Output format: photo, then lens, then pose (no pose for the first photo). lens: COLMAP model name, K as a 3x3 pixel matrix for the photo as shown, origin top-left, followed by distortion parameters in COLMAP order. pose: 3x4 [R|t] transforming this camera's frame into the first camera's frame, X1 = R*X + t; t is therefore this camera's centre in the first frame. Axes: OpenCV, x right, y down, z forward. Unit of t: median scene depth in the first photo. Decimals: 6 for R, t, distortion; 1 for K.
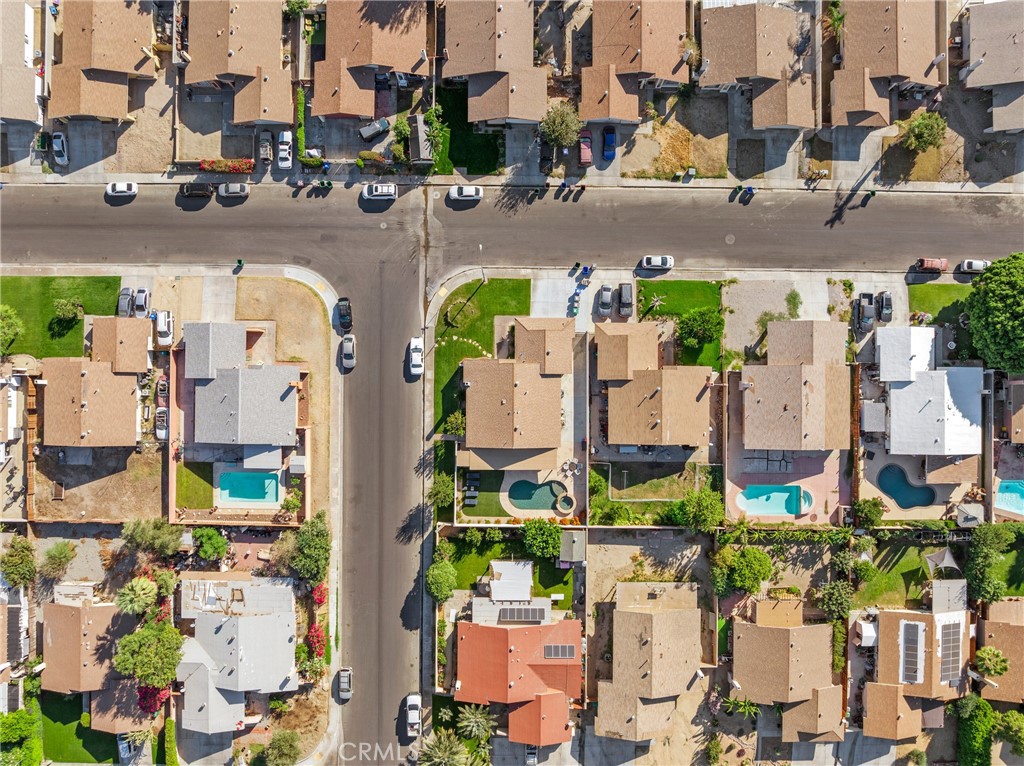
lens RADIAL K [[713.2, 0, 512.0], [0, 713.2, 383.0], [0, 0, 1]] dist [-0.037275, 0.000734]
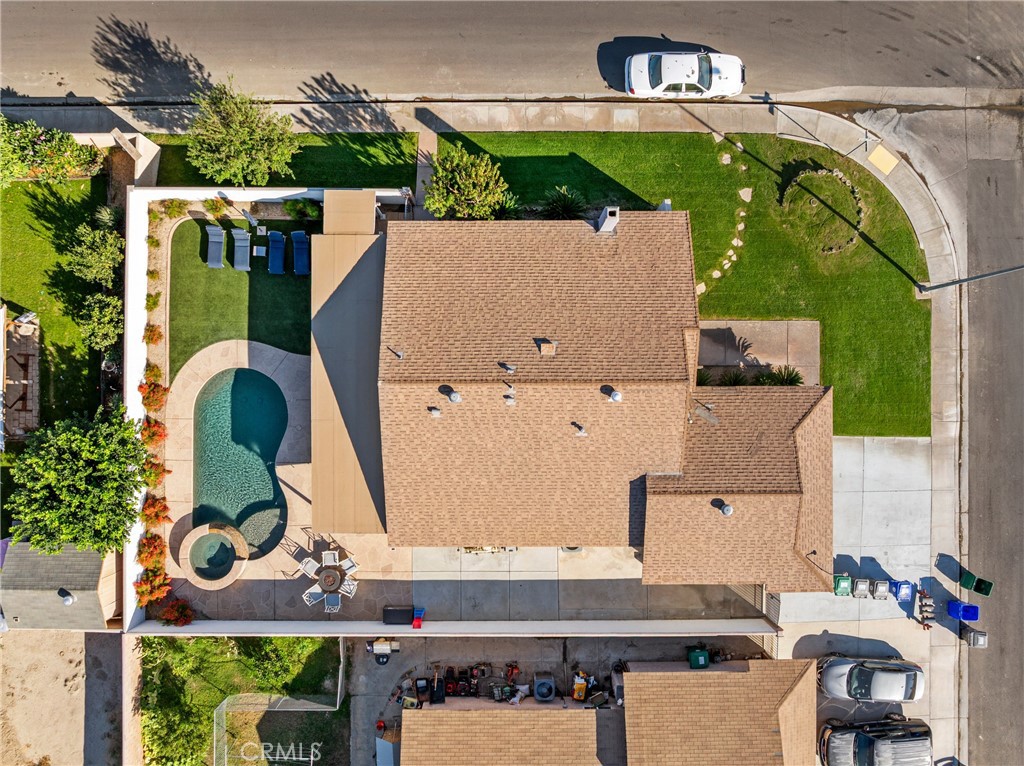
lens RADIAL K [[711.8, 0, 531.6], [0, 711.8, 380.9], [0, 0, 1]] dist [-0.042468, -0.003210]
pose [[0.005633, 0.999948, -0.008526, 0.003621], [-0.999973, 0.005593, -0.004783, 0.032164], [-0.004735, 0.008552, 0.999952, 0.694377]]
